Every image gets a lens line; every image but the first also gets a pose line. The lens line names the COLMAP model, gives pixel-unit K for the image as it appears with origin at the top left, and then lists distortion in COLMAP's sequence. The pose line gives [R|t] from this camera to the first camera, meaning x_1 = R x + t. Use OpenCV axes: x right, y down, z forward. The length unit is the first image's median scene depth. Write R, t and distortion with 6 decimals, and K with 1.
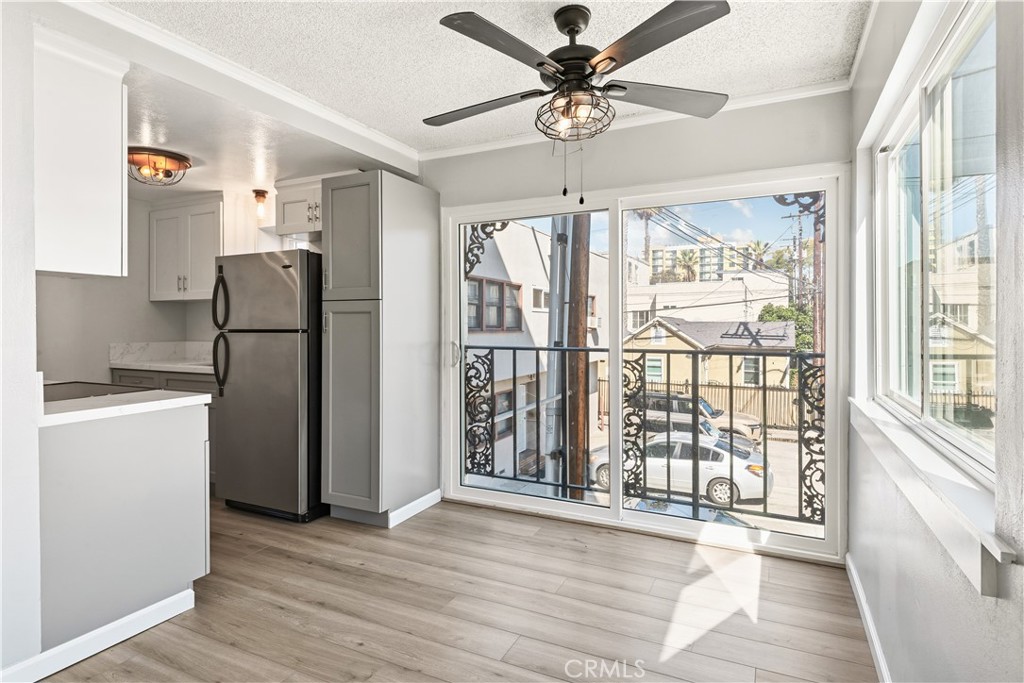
lens RADIAL K [[541.1, 0, 510.0], [0, 541.1, 325.9], [0, 0, 1]] dist [0.007632, -0.000431]
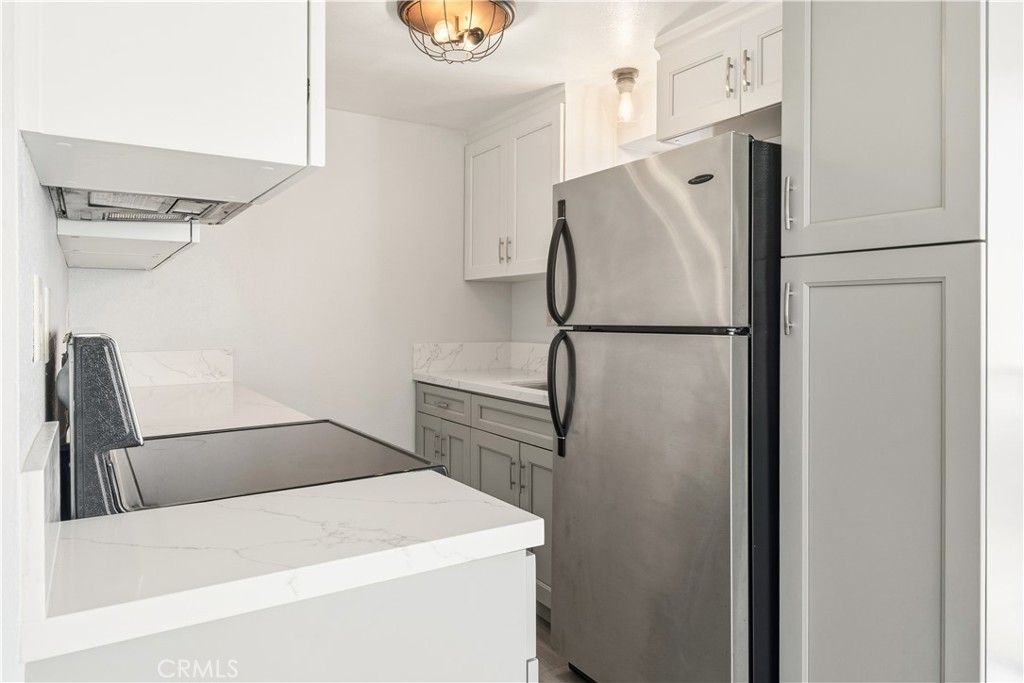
lens RADIAL K [[611.6, 0, 512.0], [0, 611.6, 341.5], [0, 0, 1]] dist [0.003702, 0.000069]
pose [[0.848579, 0.022856, -0.528575, -0.262927], [-0.003754, 0.999301, 0.037183, 0.000740], [0.529056, -0.029568, 0.848072, 0.477192]]
